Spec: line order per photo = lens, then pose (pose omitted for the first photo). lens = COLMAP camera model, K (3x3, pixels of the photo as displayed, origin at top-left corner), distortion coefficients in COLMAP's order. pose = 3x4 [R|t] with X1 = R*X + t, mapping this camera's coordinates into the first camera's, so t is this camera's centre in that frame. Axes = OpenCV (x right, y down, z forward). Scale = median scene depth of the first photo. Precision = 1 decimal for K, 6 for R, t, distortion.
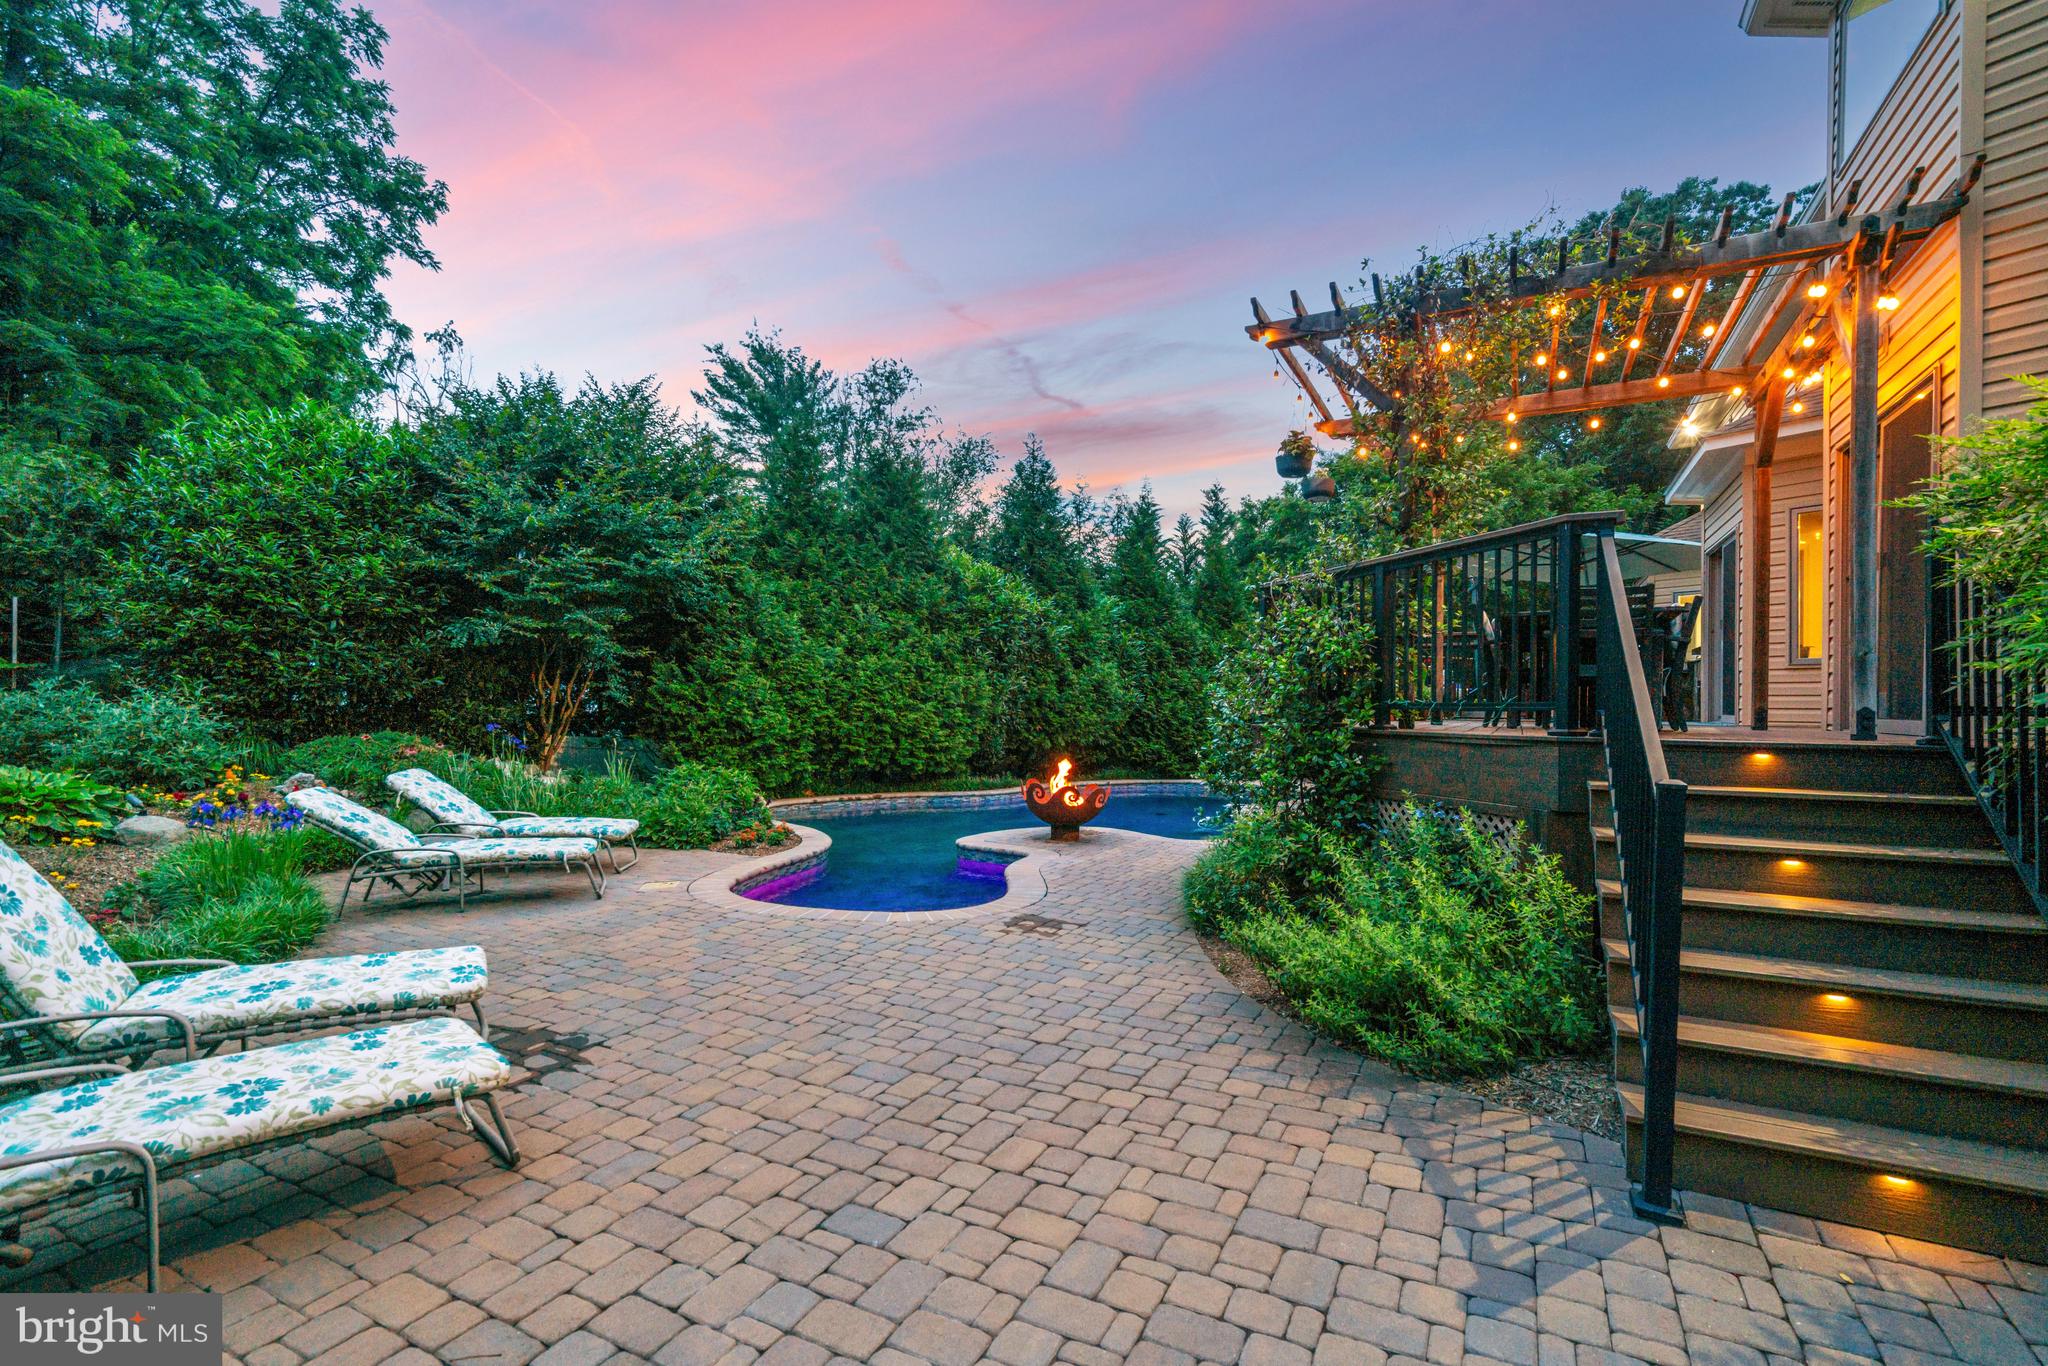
lens RADIAL K [[956.0, 0, 1019.8], [0, 956.0, 700.2], [0, 0, 1]] dist [0.012615, -0.000735]
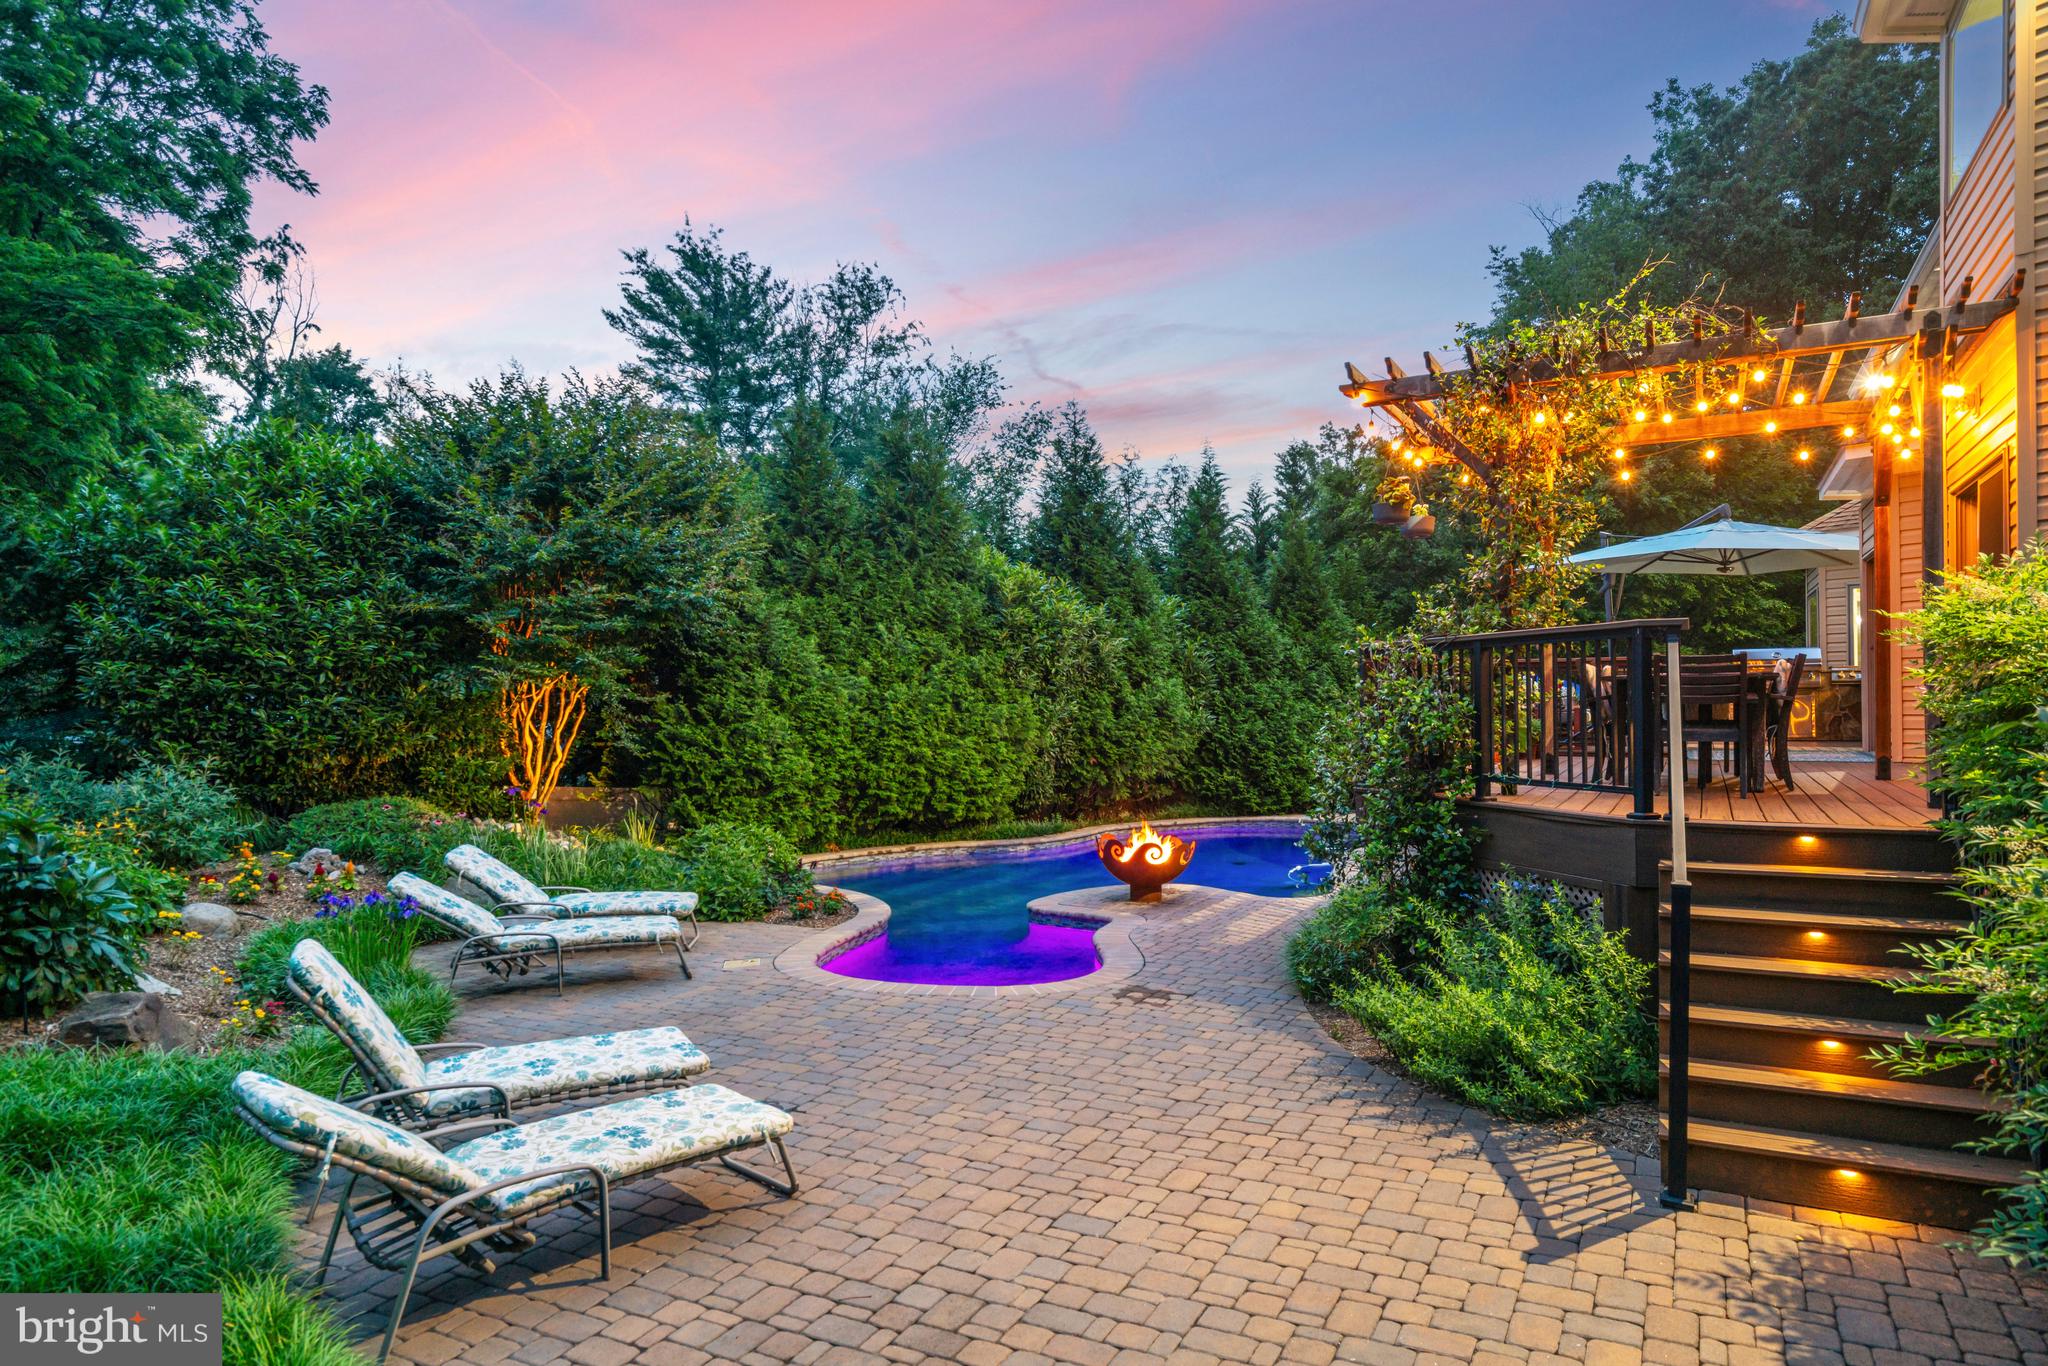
lens RADIAL K [[1296.8, 0, 1023.1], [0, 1296.8, 694.9], [0, 0, 1]] dist [0.035346, -0.014097]
pose [[0.999758, -0.021981, 0.000425, -0.103381], [0.021979, 0.999747, 0.004748, -0.090514], [-0.000529, -0.004737, 0.999989, -0.363014]]
